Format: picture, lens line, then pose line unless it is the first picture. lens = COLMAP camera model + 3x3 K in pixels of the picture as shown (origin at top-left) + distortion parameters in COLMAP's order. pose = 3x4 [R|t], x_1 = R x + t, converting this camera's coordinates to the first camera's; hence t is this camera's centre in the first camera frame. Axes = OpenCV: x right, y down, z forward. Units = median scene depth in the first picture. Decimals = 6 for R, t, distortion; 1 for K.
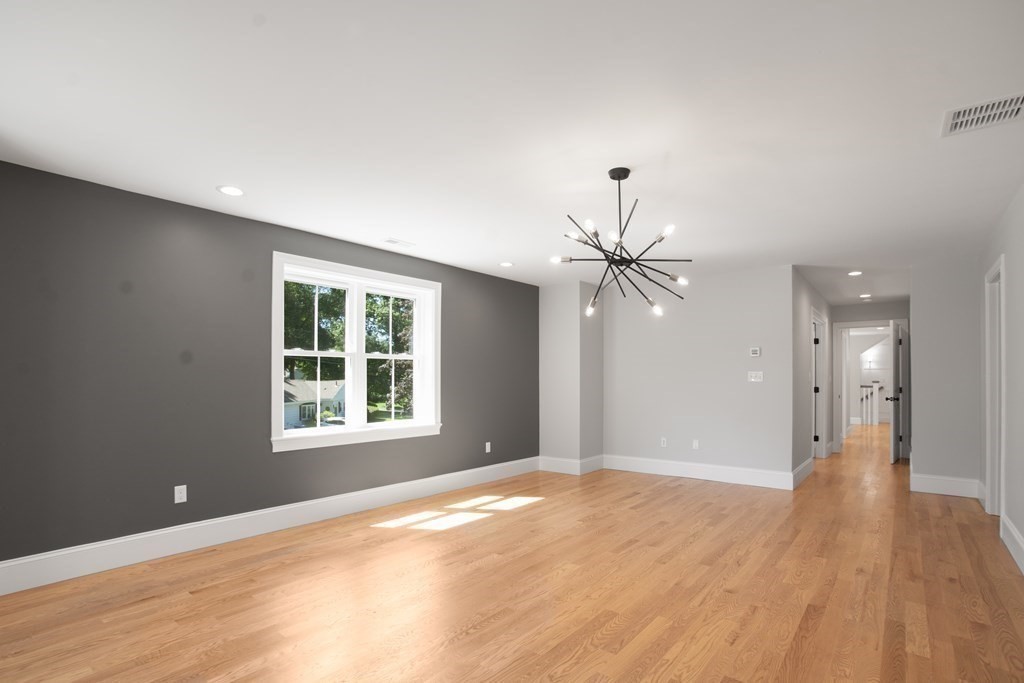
lens RADIAL K [[515.6, 0, 517.0], [0, 515.6, 369.3], [0, 0, 1]] dist [-0.077031, 0.041367]
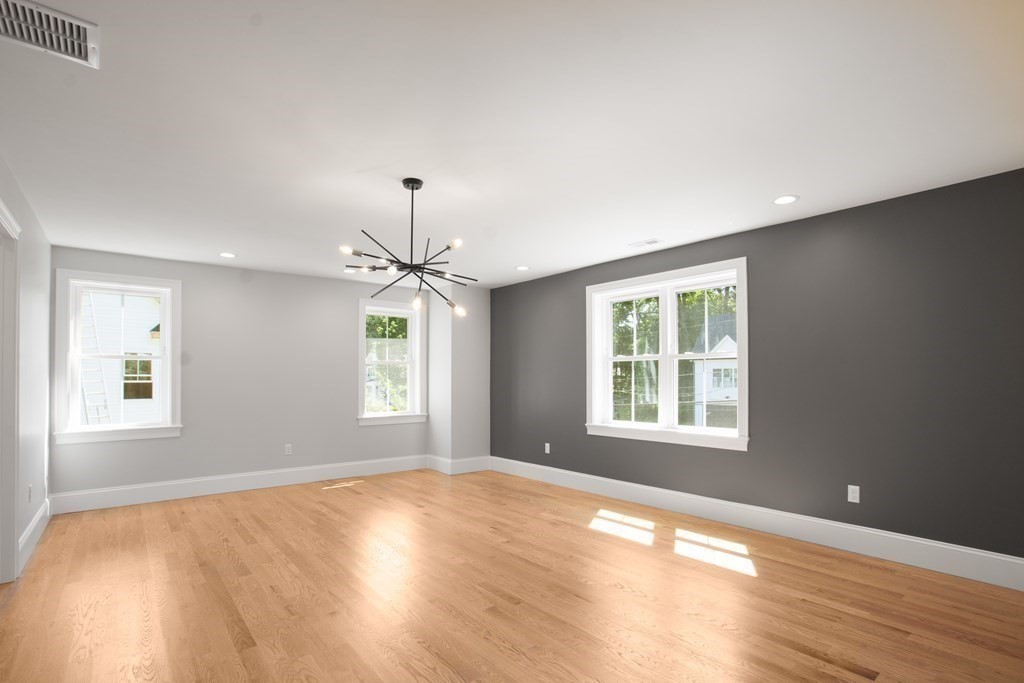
lens RADIAL K [[515.6, 0, 517.0], [0, 515.6, 369.3], [0, 0, 1]] dist [-0.077031, 0.041367]
pose [[-0.237111, -0.020140, -0.971274, 0.905240], [0.022094, 0.999415, -0.026117, 0.020197], [0.971231, -0.027652, -0.236527, 1.132493]]
